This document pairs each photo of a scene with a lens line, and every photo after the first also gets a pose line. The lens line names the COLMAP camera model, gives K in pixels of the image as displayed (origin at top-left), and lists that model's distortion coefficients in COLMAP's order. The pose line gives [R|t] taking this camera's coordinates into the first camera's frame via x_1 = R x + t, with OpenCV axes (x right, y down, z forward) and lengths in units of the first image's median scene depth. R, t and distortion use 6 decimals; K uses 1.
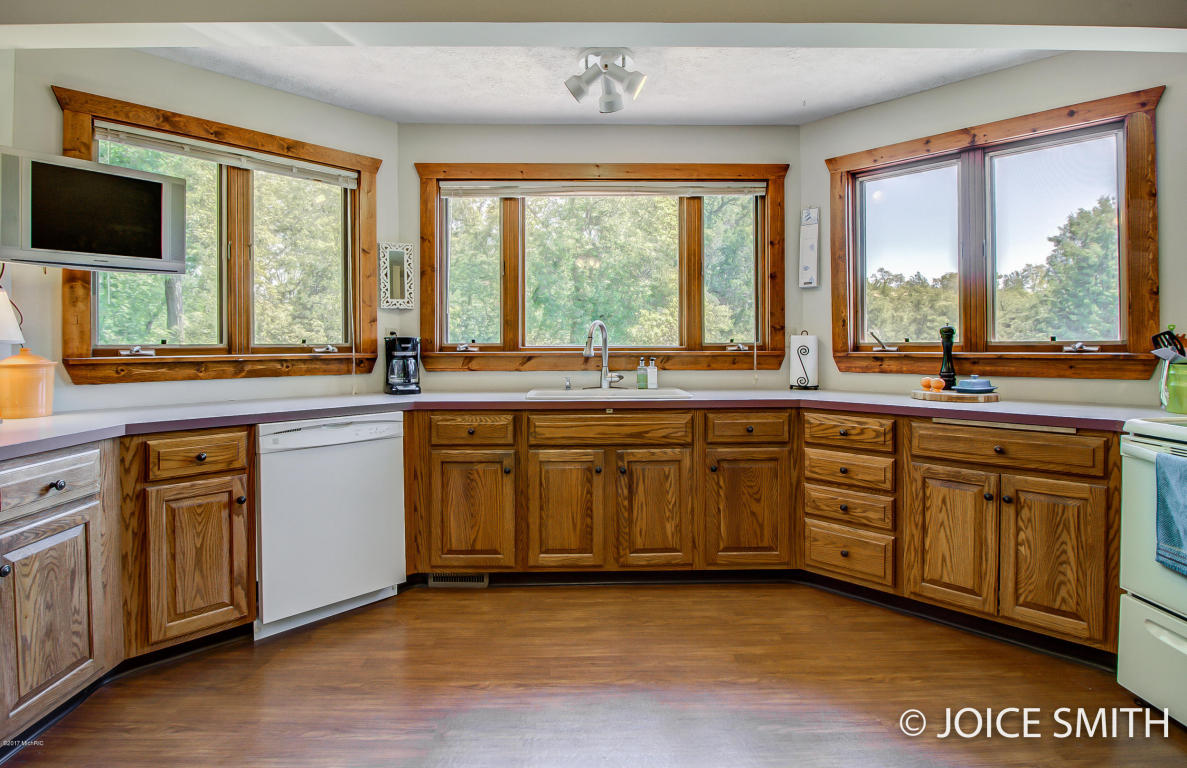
lens RADIAL K [[599.3, 0, 586.6], [0, 599.3, 345.3], [0, 0, 1]] dist [0.001456, -0.001157]
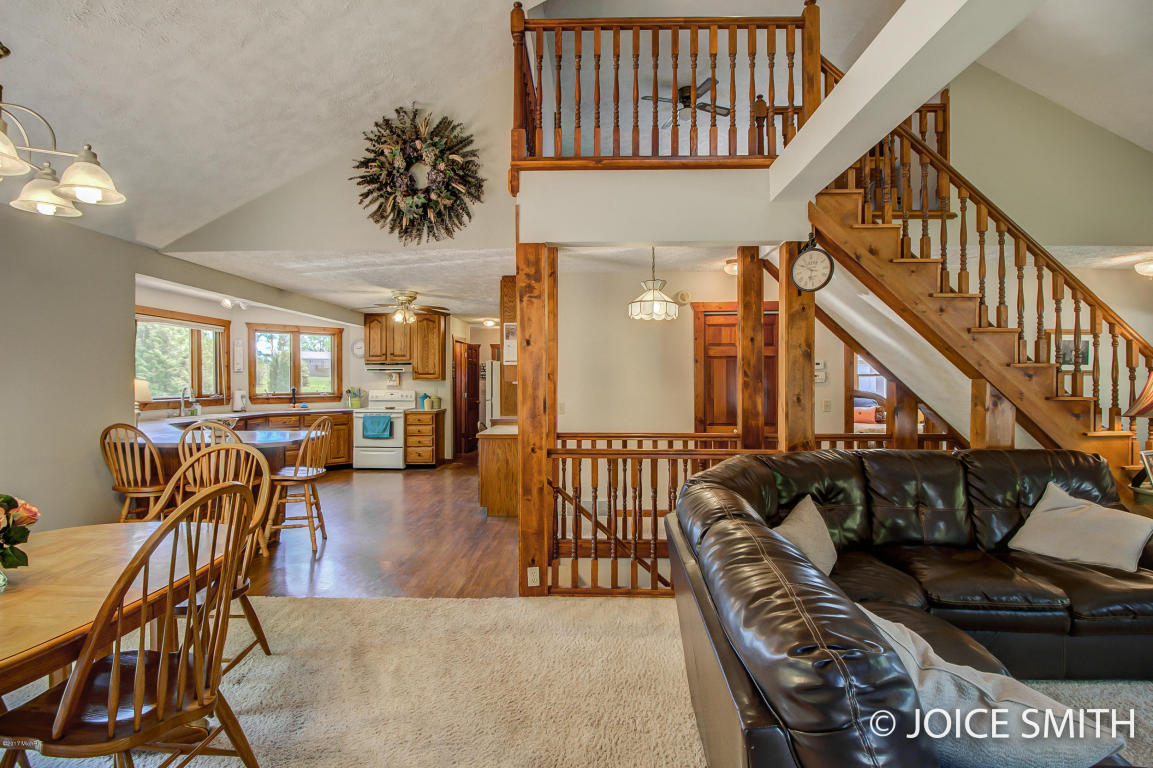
lens RADIAL K [[542.7, 0, 582.6], [0, 542.7, 378.8], [0, 0, 1]] dist [-0.003282, -0.008114]
pose [[0.039408, 0.003659, 0.999217, -2.386607], [0.002858, 0.999989, -0.003775, -0.068844], [-0.999219, 0.003004, 0.039397, -0.689953]]
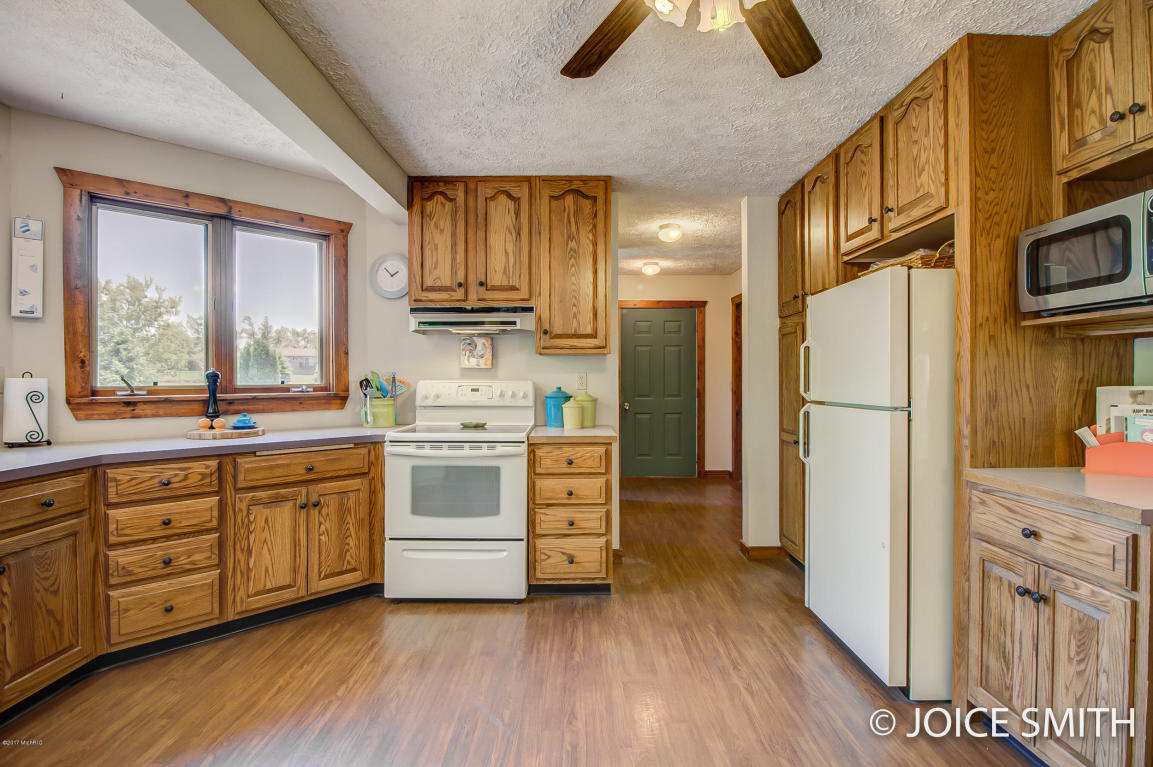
lens RADIAL K [[542.7, 0, 579.4], [0, 542.7, 379.9], [0, 0, 1]] dist [-0.003282, -0.008114]
pose [[0.021709, 0.000252, 0.999764, -0.417485], [0.003944, 0.999992, -0.000337, -0.014014], [-0.999757, 0.003951, 0.021708, 0.329014]]
